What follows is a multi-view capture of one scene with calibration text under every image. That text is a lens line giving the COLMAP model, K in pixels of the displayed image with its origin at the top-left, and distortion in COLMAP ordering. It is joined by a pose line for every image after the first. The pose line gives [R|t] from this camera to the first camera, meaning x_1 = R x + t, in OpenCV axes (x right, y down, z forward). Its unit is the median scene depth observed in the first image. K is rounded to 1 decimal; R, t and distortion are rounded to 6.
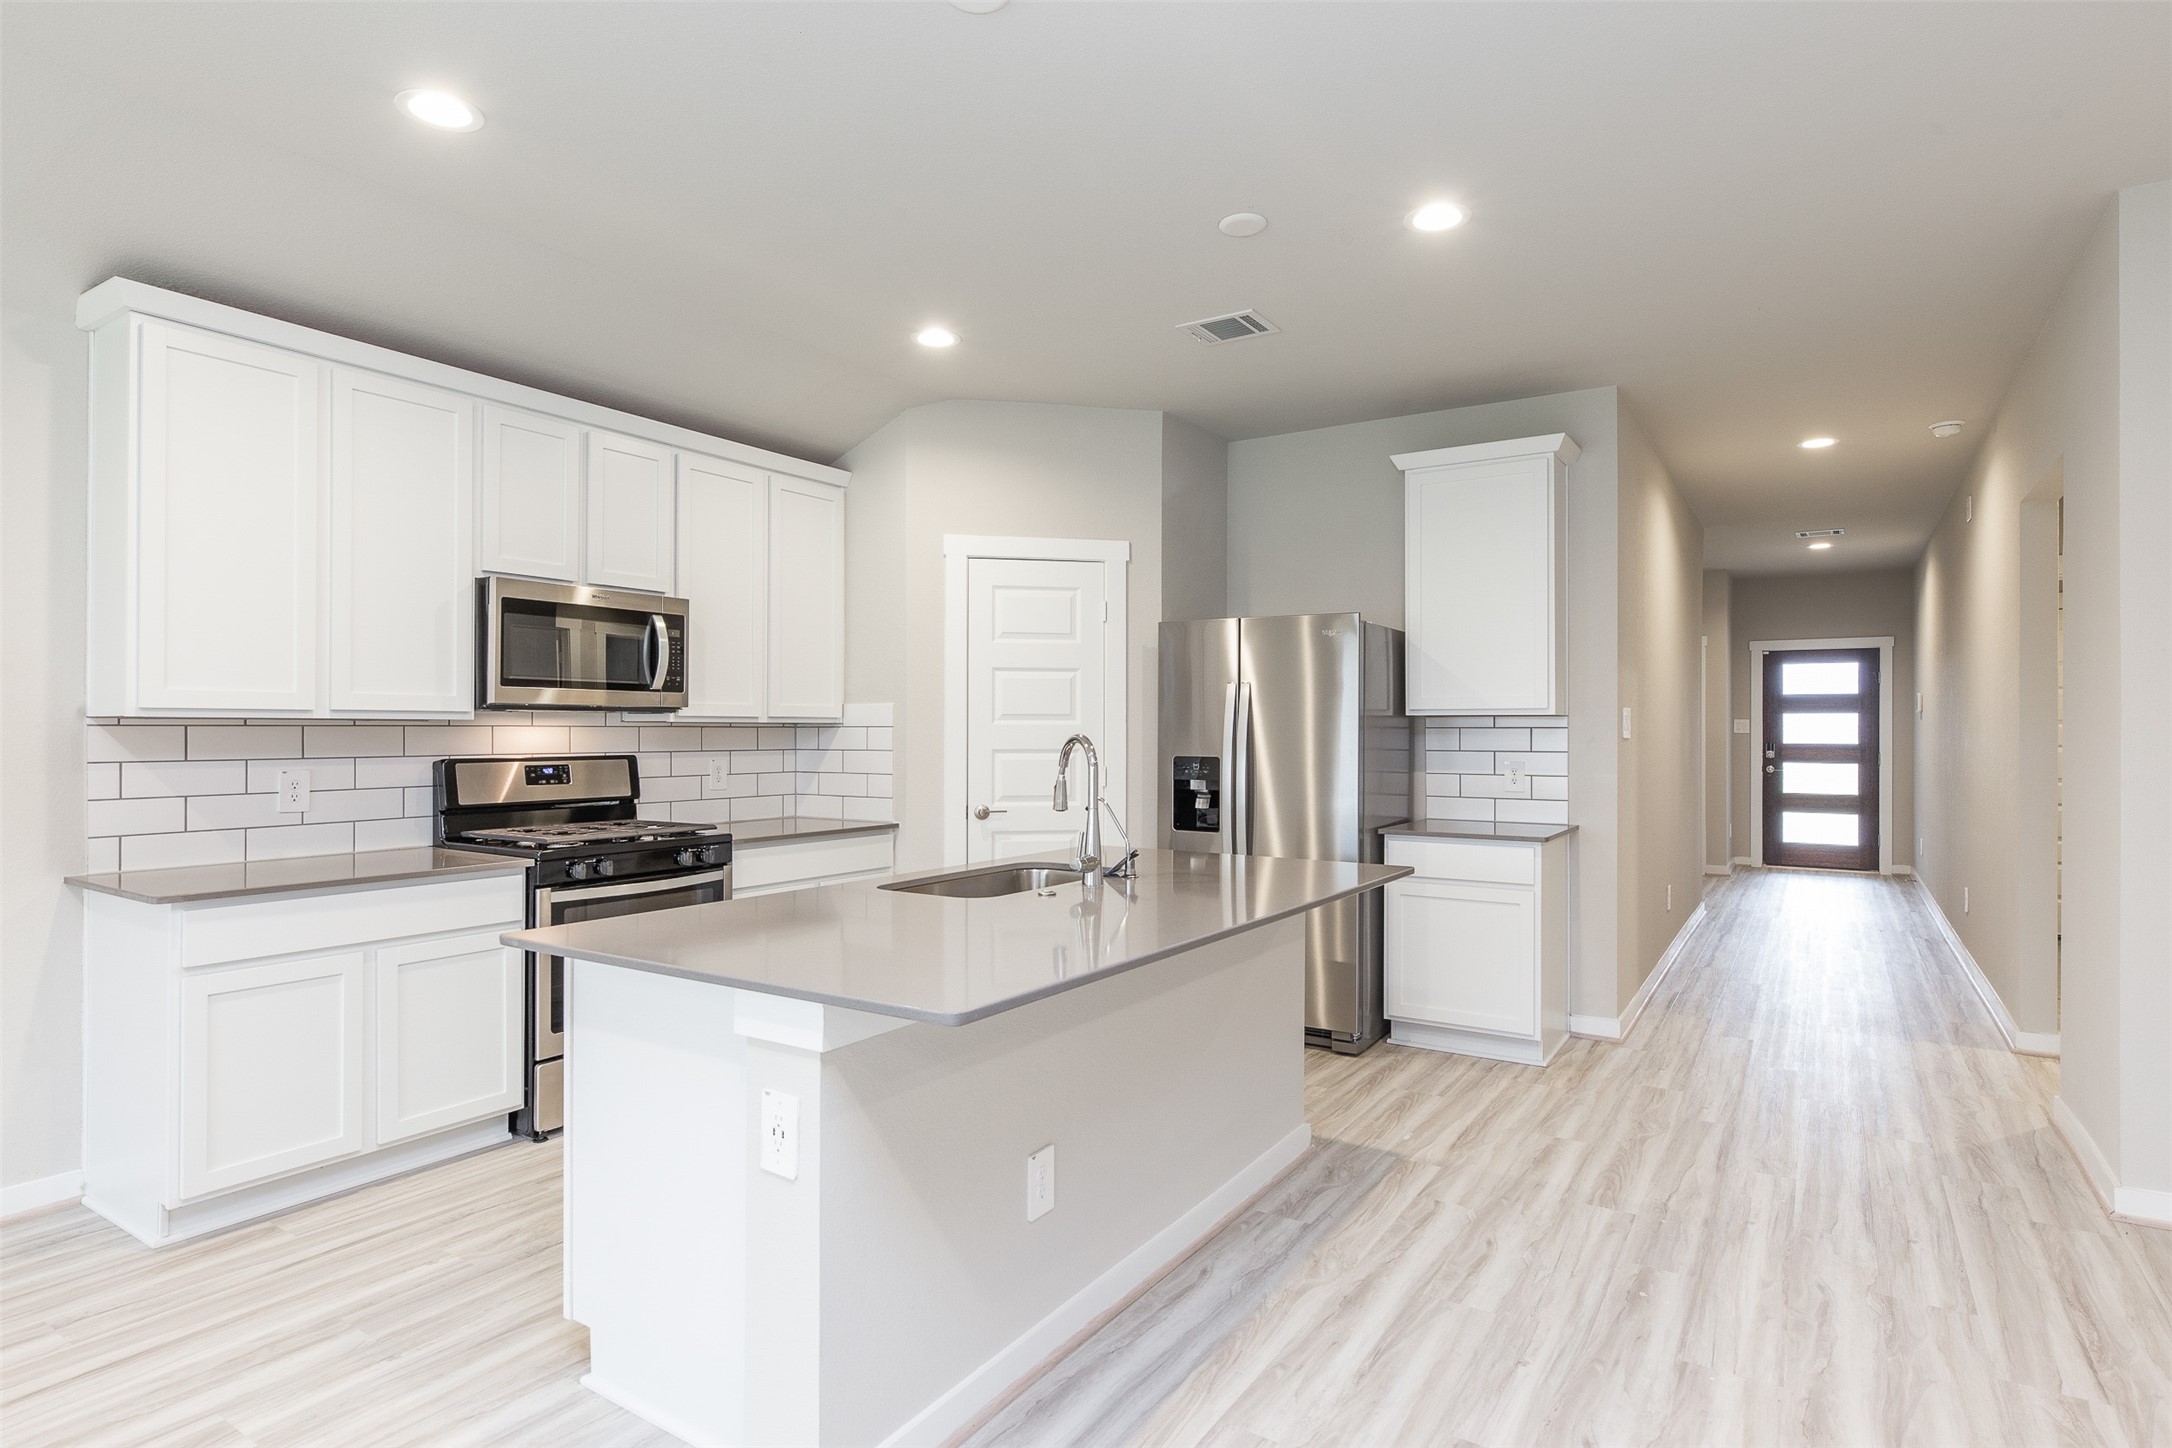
lens RADIAL K [[1134.7, 0, 1079.5], [0, 1134.7, 724.8], [0, 0, 1]] dist [-0.002760, -0.000156]
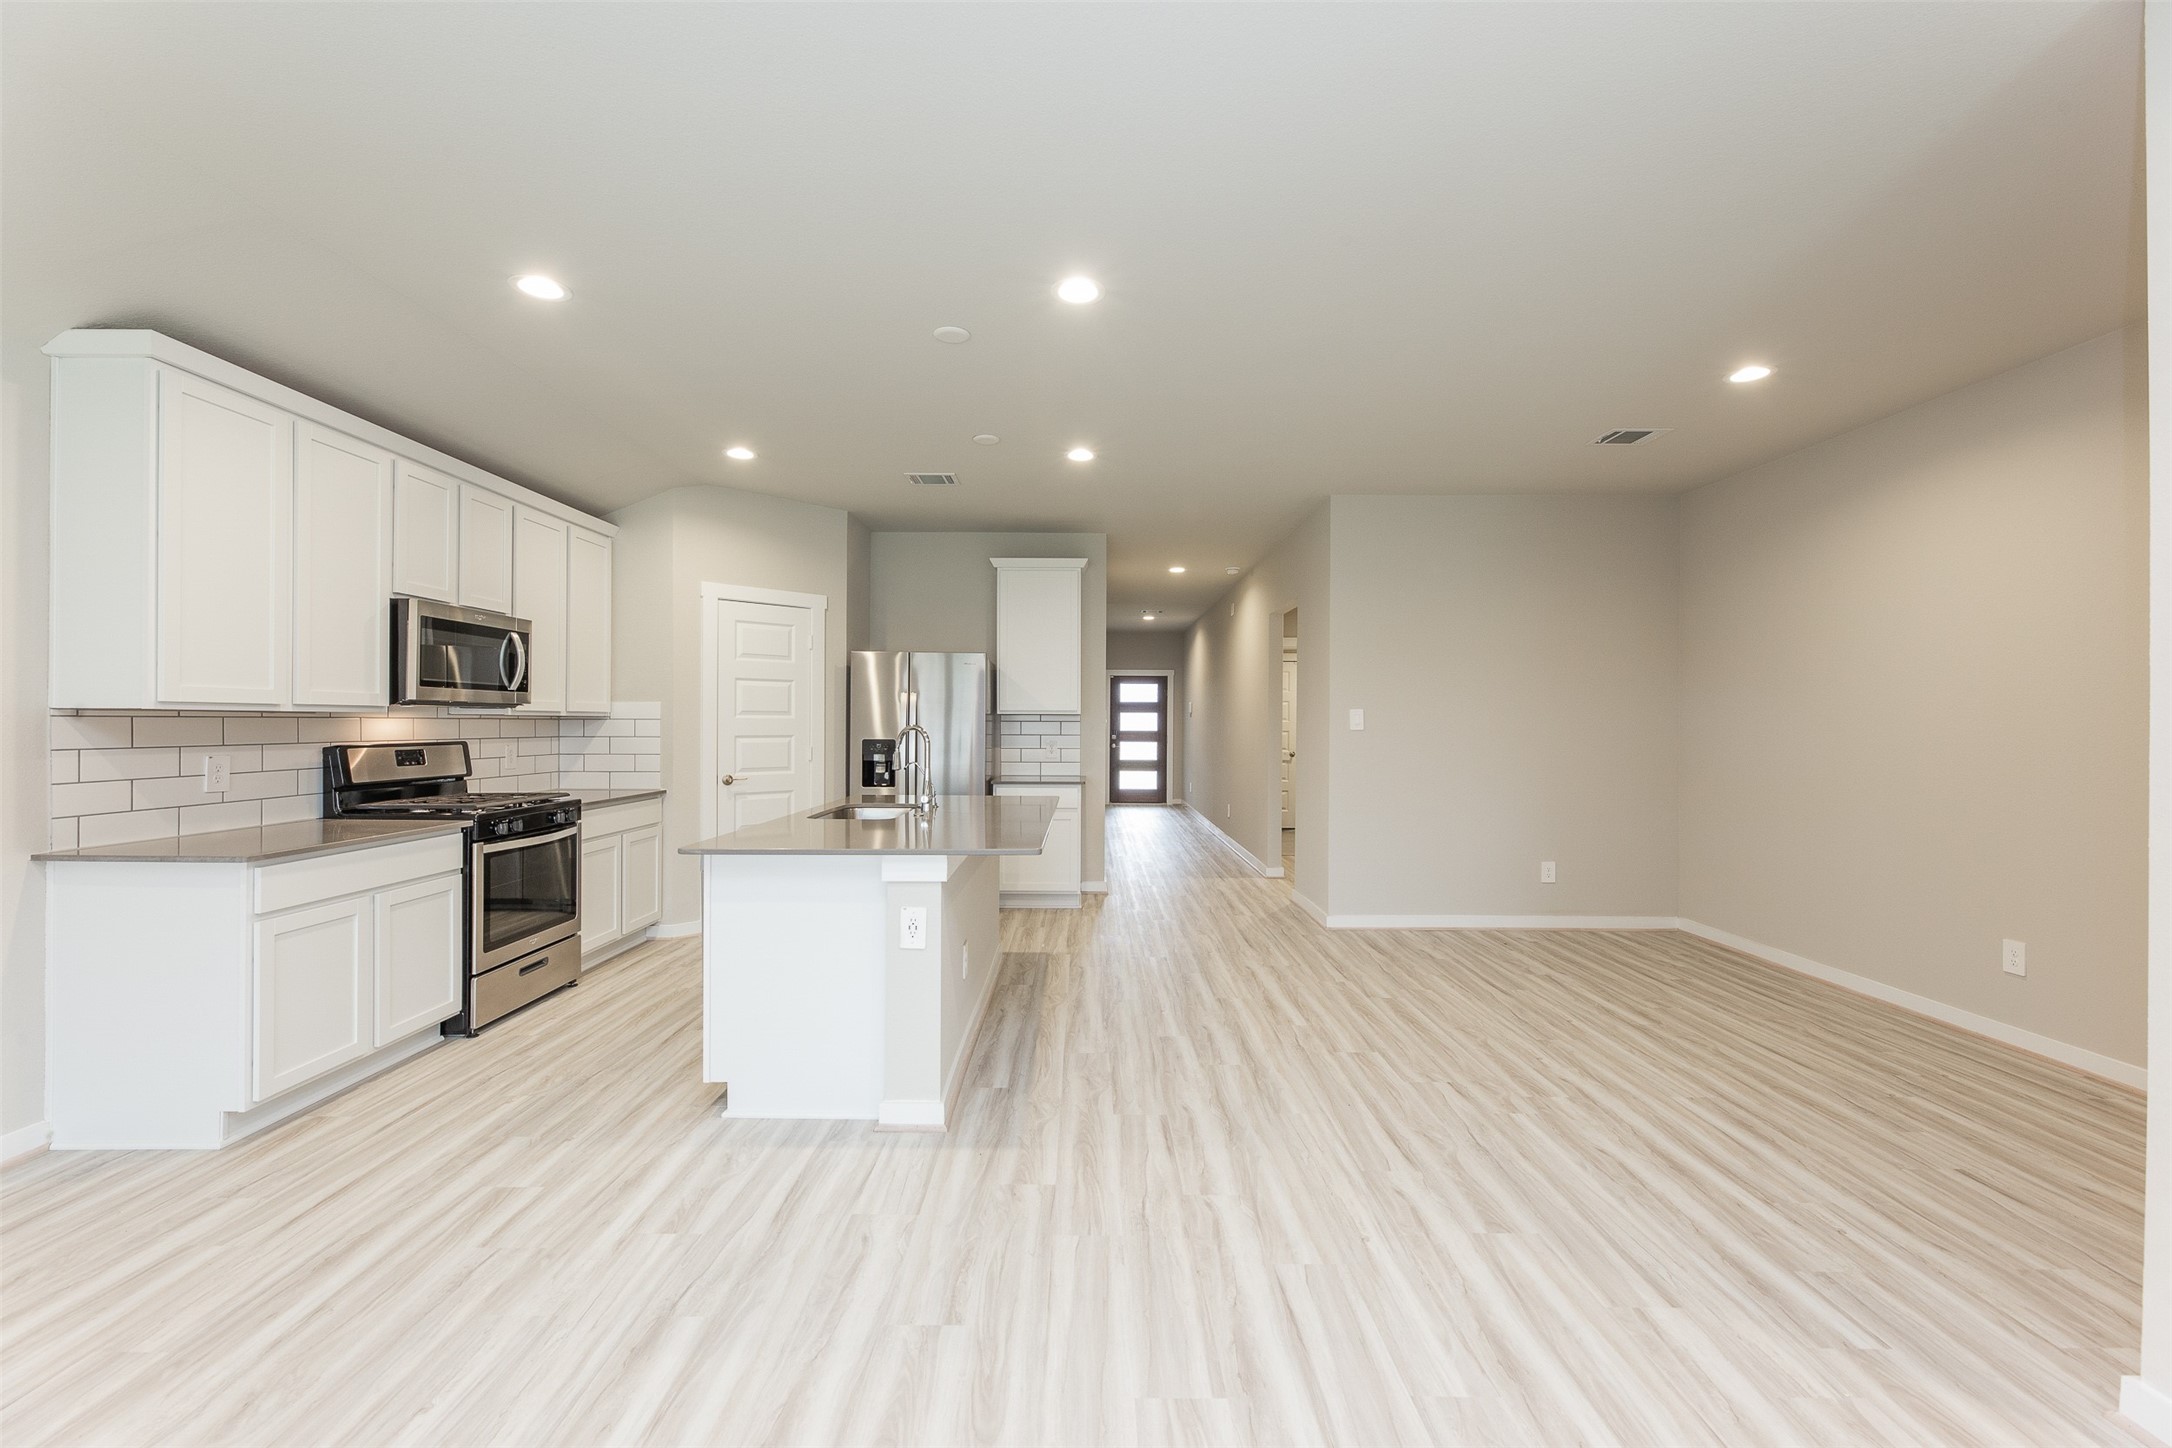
lens RADIAL K [[884.0, 0, 1080.4], [0, 884.0, 721.8], [0, 0, 1]] dist [-0.002664, 0.000120]
pose [[0.839734, 0.002666, 0.542991, -0.378906], [-0.005235, 0.999981, 0.003187, -0.001563], [-0.542973, -0.005519, 0.839732, -0.196521]]
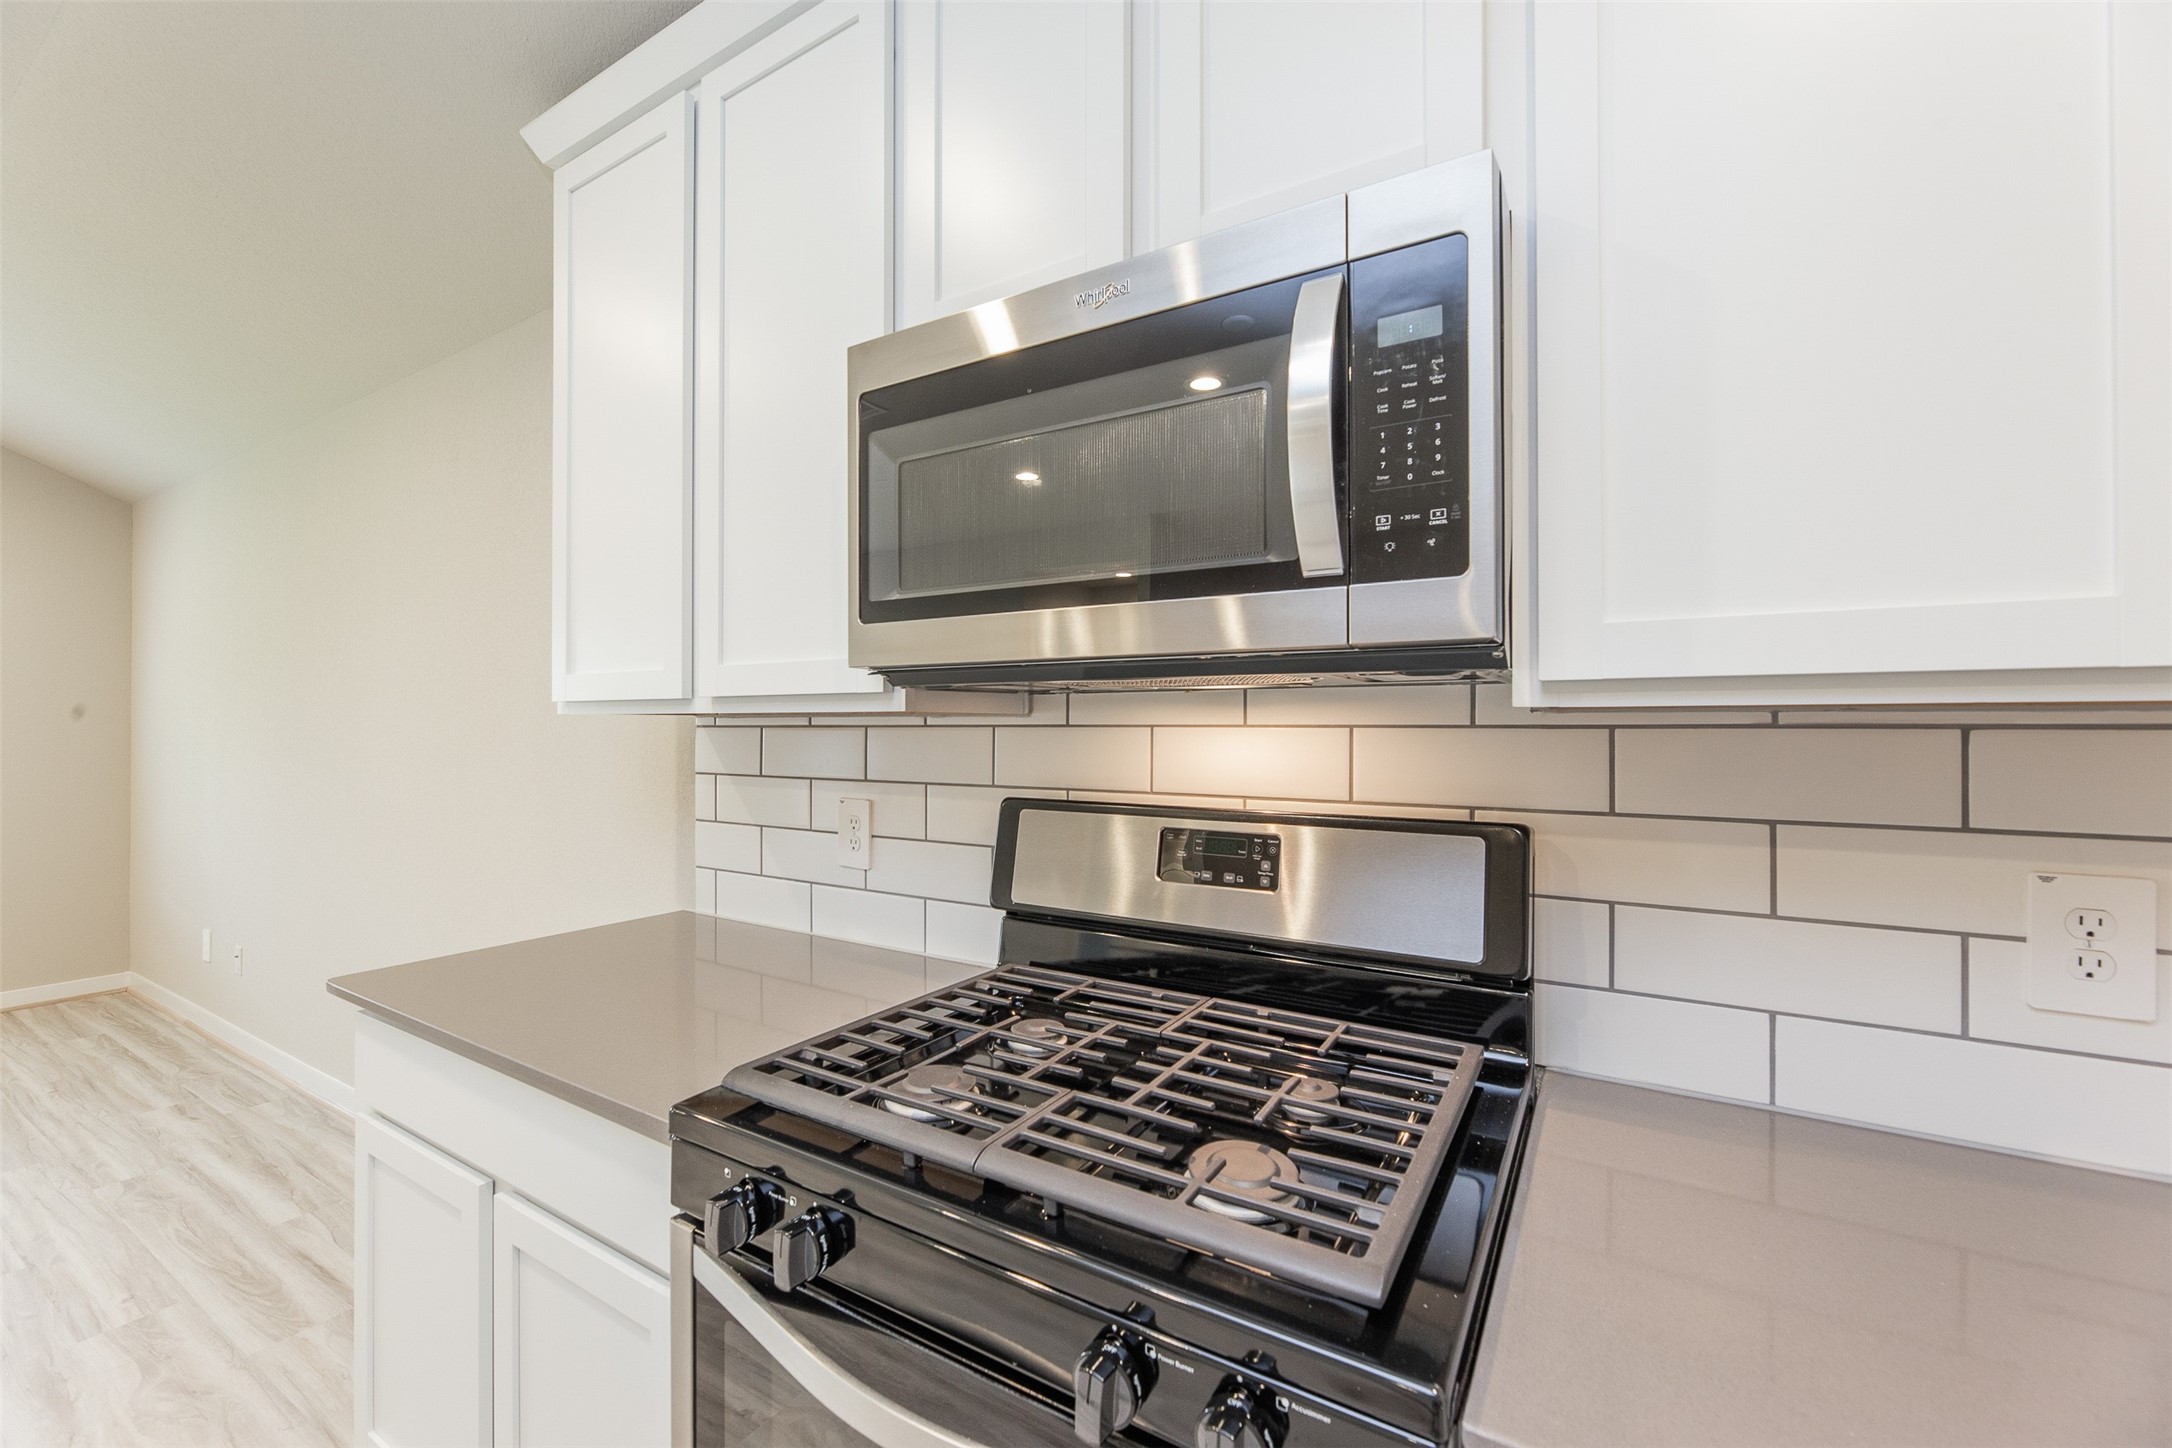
lens RADIAL K [[884.0, 0, 1080.4], [0, 884.0, 721.8], [0, 0, 1]] dist [-0.002664, 0.000120]
pose [[0.021284, -0.004719, -0.999762, -0.183082], [0.004119, 0.999981, -0.004632, 0.001275], [0.999765, -0.004019, 0.021303, 0.948864]]
